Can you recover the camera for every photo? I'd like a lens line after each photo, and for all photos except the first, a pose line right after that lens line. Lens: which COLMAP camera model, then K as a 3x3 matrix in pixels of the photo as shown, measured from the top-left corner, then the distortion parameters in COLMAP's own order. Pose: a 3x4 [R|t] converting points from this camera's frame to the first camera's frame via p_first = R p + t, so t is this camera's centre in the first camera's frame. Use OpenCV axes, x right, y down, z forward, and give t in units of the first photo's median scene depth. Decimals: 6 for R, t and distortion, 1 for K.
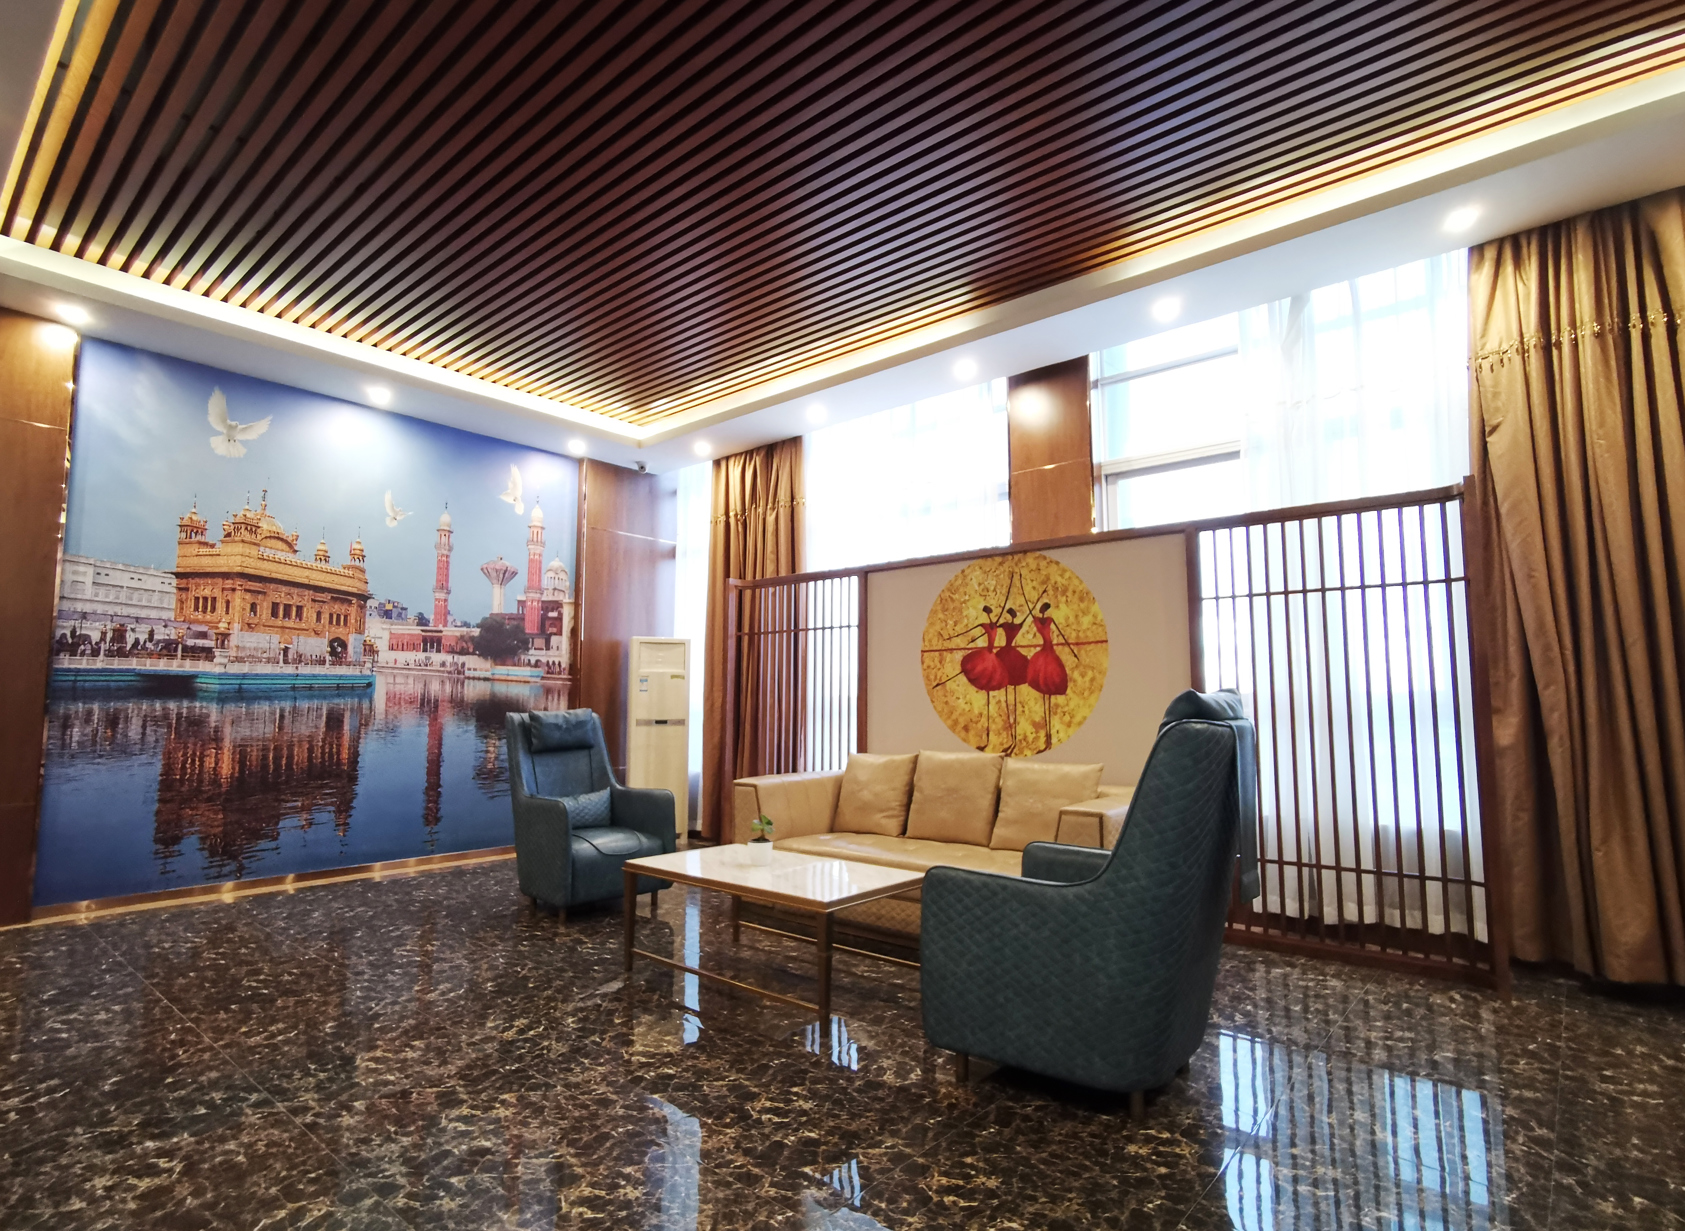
lens RADIAL K [[848.2, 0, 803.5], [0, 848.2, 619.0], [0, 0, 1]] dist [0.001830, 0.000580]
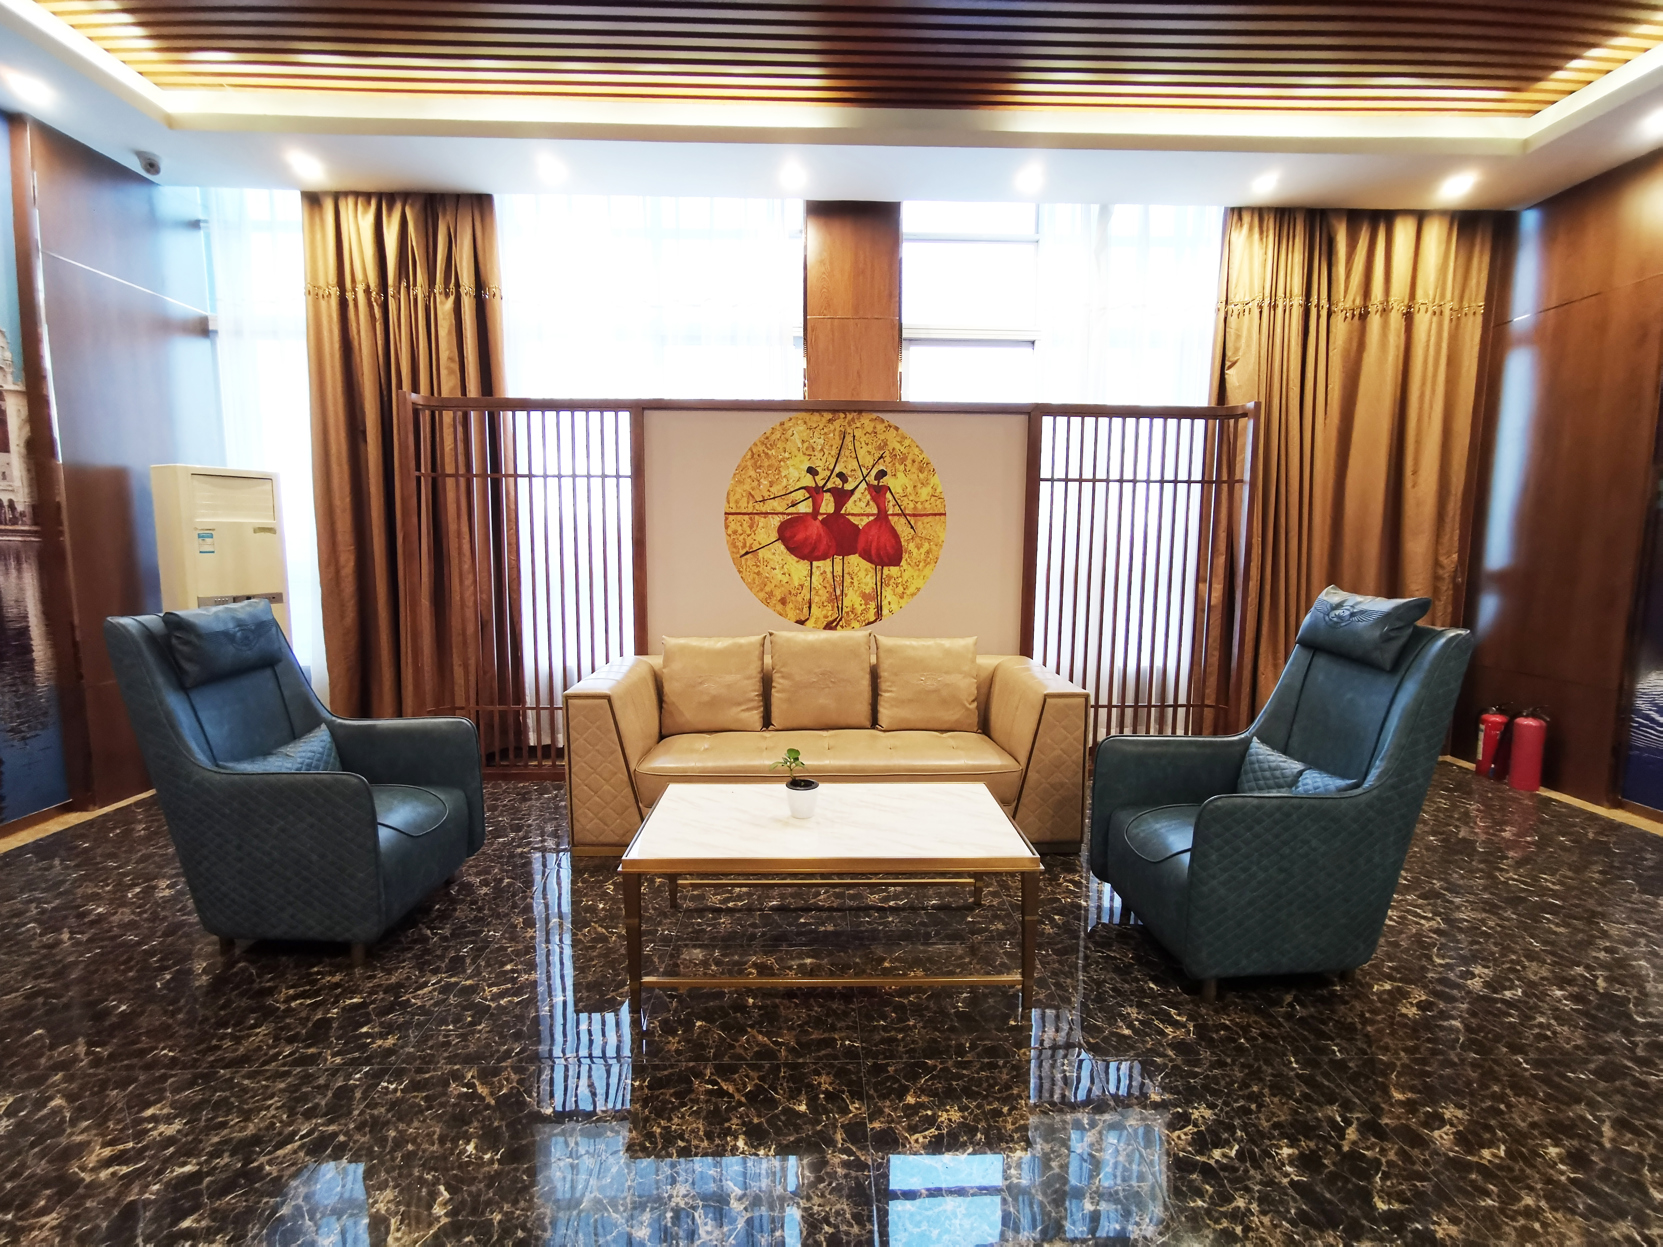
lens RADIAL K [[767.0, 0, 829.2], [0, 767.0, 627.6], [0, 0, 1]] dist [-0.008350, 0.007900]
pose [[0.730546, -0.073123, 0.678937, -0.346530], [-0.073415, 0.980077, 0.184552, 0.000138], [-0.678906, -0.184667, 0.710623, 0.382288]]
